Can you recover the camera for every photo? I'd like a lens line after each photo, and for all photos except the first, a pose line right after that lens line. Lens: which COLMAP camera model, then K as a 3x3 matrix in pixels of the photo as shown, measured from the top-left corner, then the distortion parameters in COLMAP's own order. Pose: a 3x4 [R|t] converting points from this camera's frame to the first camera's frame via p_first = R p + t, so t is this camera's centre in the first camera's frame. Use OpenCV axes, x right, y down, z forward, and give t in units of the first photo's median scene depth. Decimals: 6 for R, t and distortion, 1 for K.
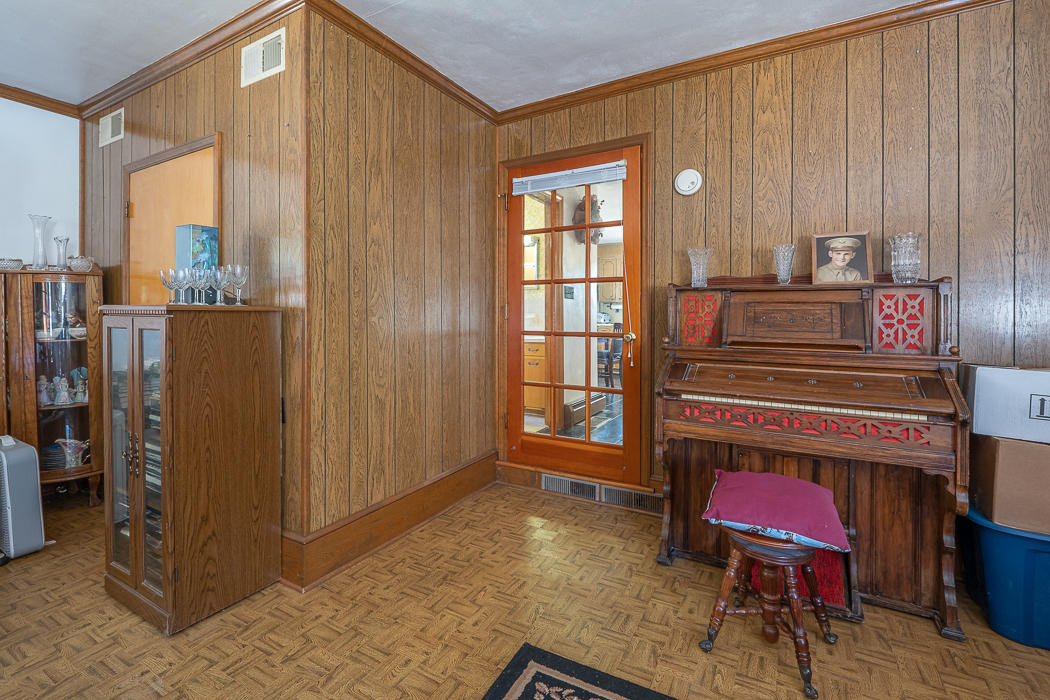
lens RADIAL K [[475.5, 0, 504.8], [0, 475.5, 325.0], [0, 0, 1]] dist [-0.017256, -0.000782]
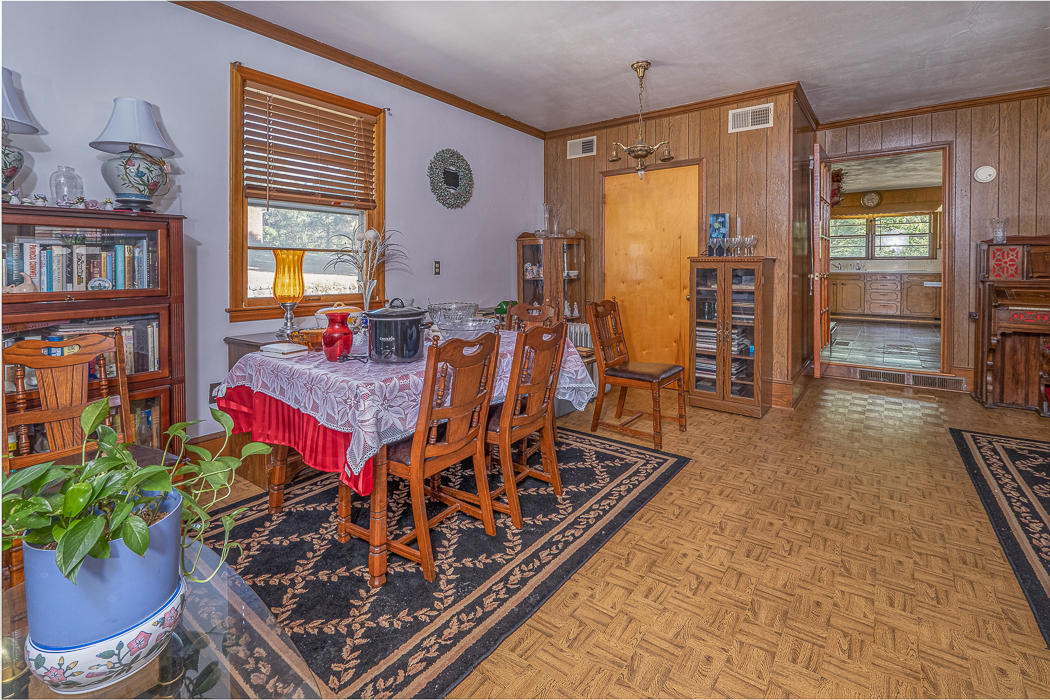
lens RADIAL K [[475.5, 0, 514.9], [0, 475.5, 275.2], [0, 0, 1]] dist [-0.017256, -0.000782]
pose [[0.990418, -0.006148, -0.137968, -0.960417], [0.008018, 0.999883, 0.013006, -0.003967], [0.137871, -0.013988, 0.990351, -0.753556]]
